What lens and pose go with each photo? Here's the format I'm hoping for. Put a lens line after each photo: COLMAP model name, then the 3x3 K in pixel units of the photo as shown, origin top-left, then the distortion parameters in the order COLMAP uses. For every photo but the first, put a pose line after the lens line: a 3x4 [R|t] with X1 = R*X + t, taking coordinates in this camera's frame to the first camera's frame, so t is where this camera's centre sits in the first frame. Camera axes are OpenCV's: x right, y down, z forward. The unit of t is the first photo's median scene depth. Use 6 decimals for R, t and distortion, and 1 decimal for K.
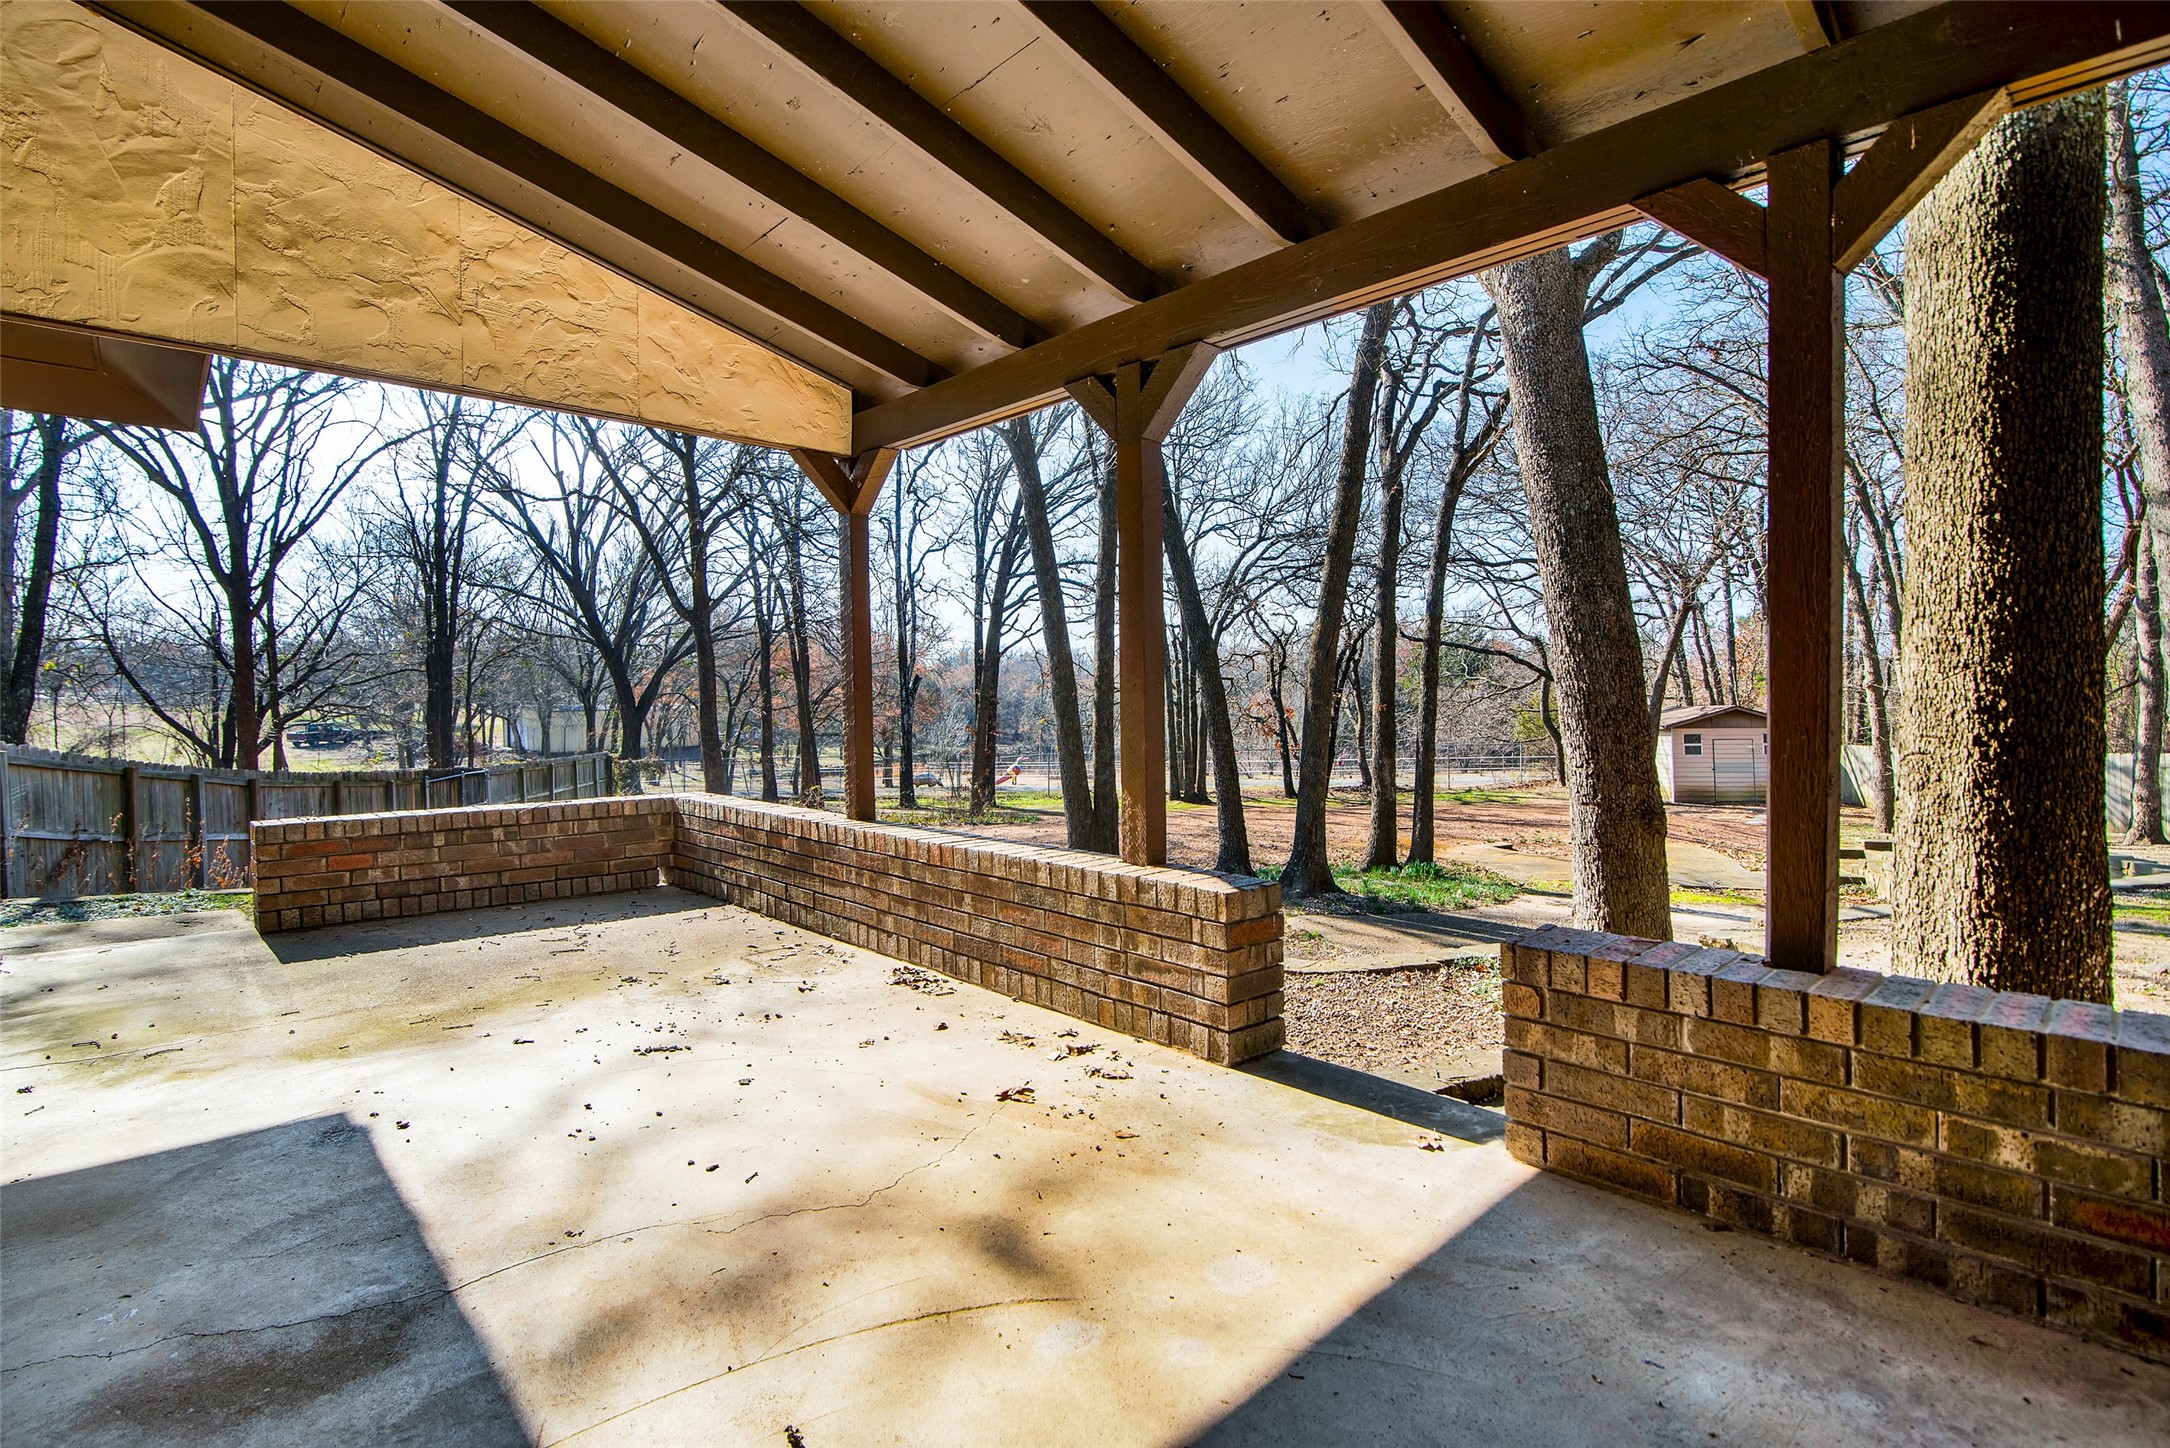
lens RADIAL K [[1017.2, 0, 1047.0], [0, 1017.2, 701.6], [0, 0, 1]] dist [-0.025849, 0.001117]
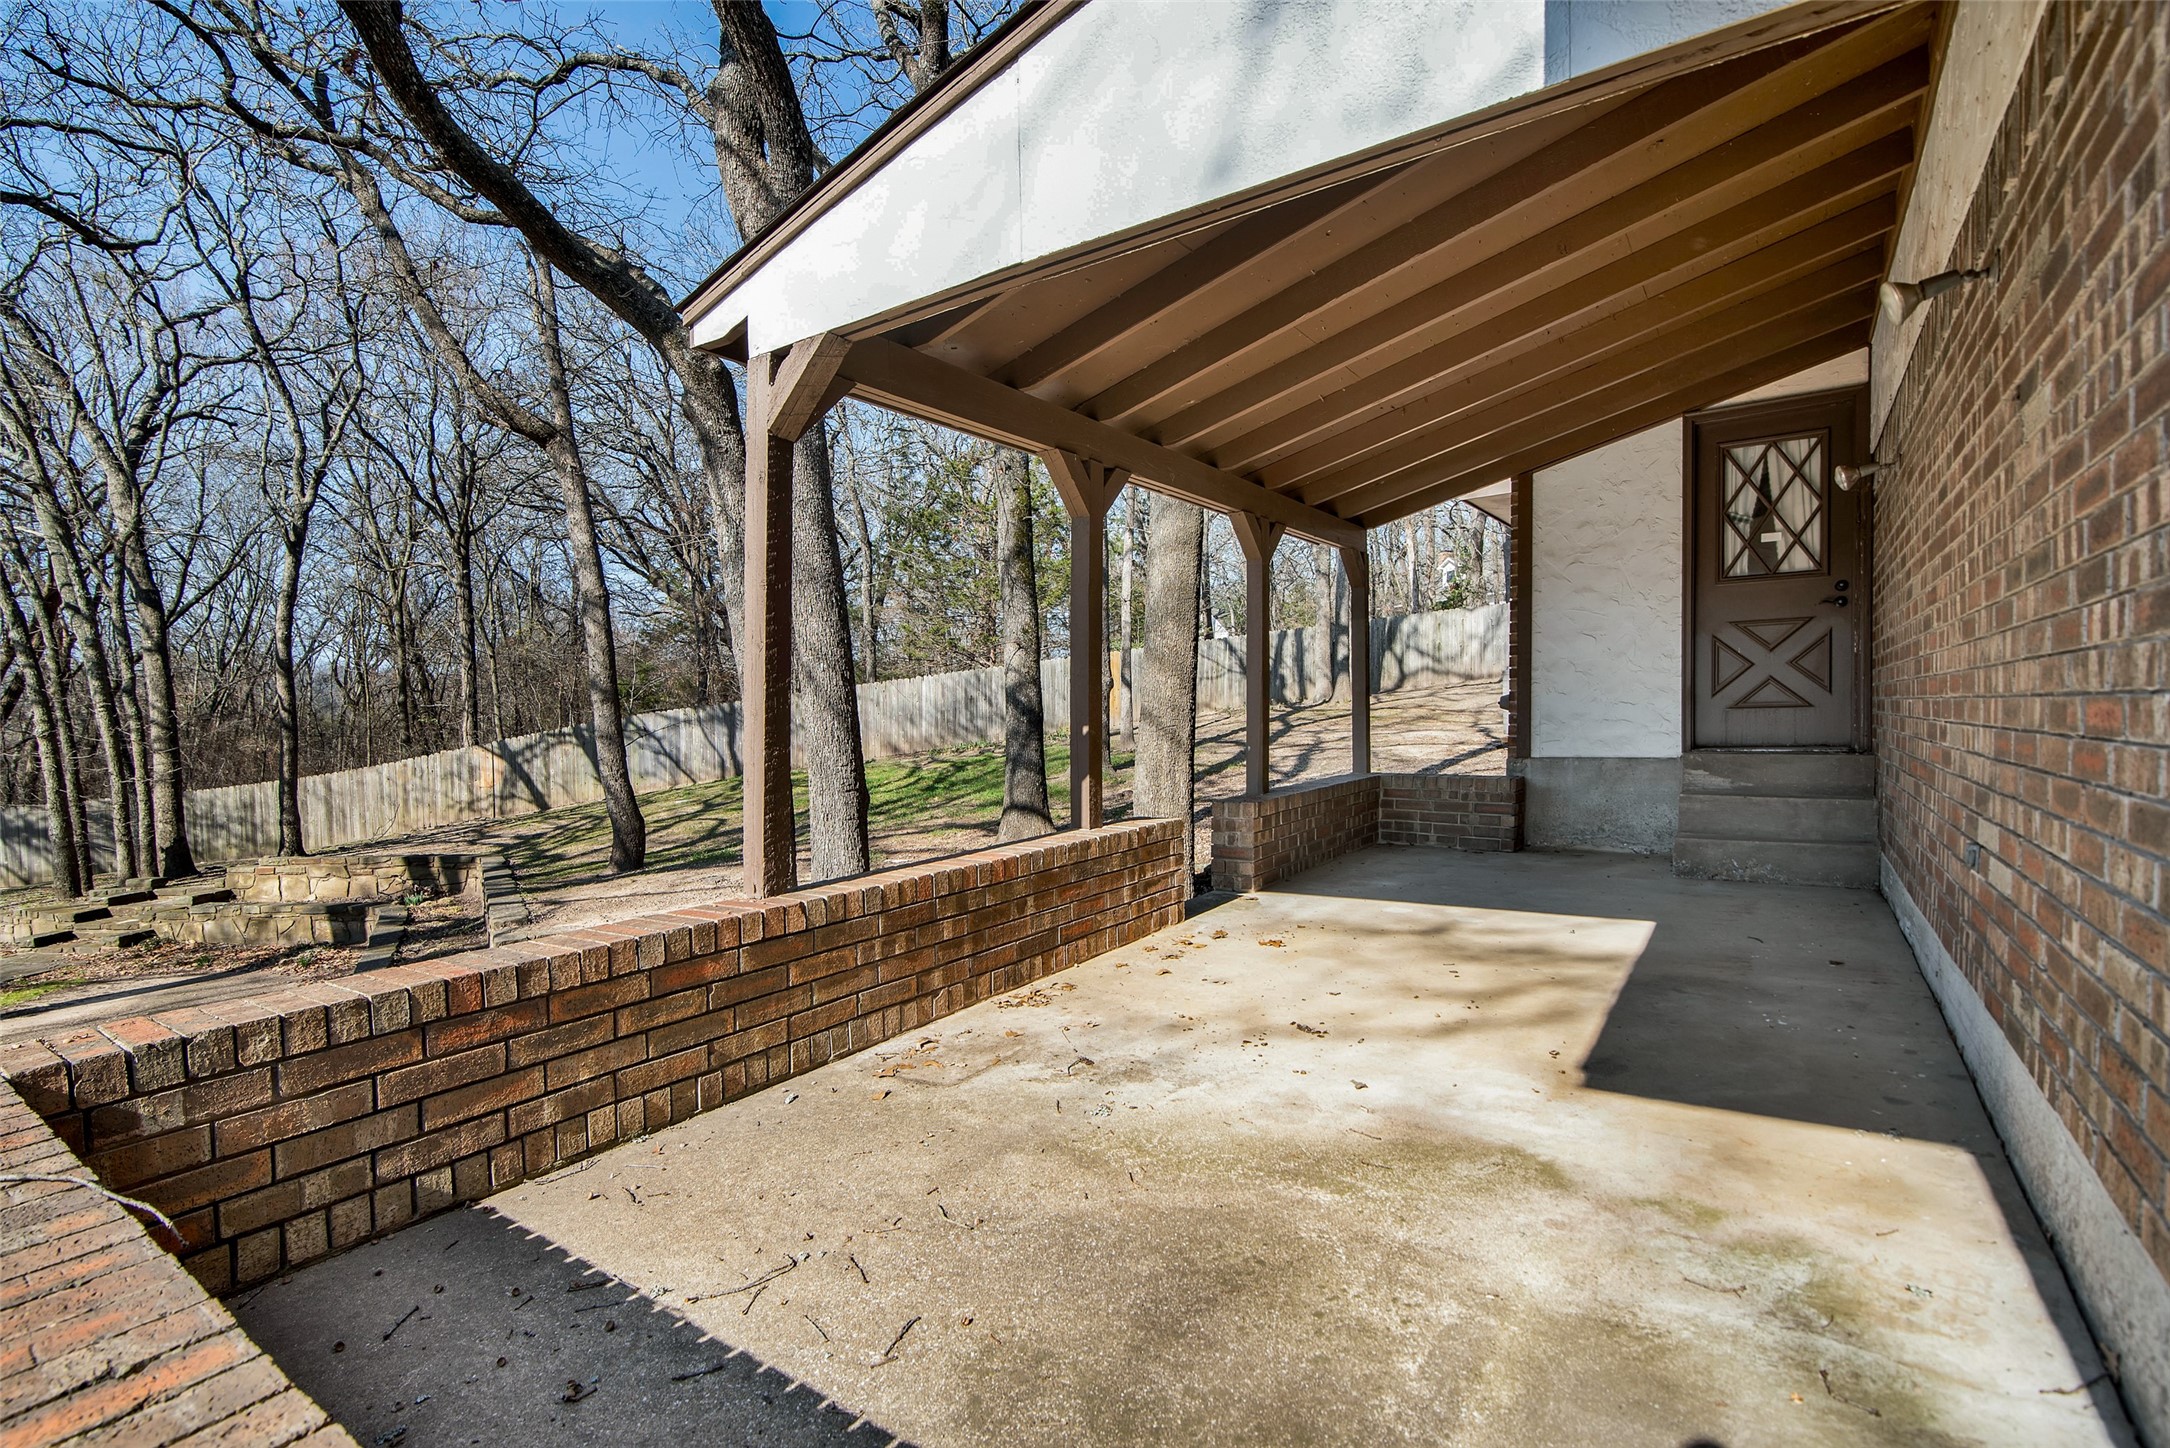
lens RADIAL K [[1017.2, 0, 1047.0], [0, 1017.2, 701.6], [0, 0, 1]] dist [-0.025849, 0.001117]
pose [[-0.193192, 0.014701, 0.981051, -1.382783], [0.037101, 0.999282, -0.007668, -0.001933], [-0.980459, 0.034917, -0.193599, 1.473033]]
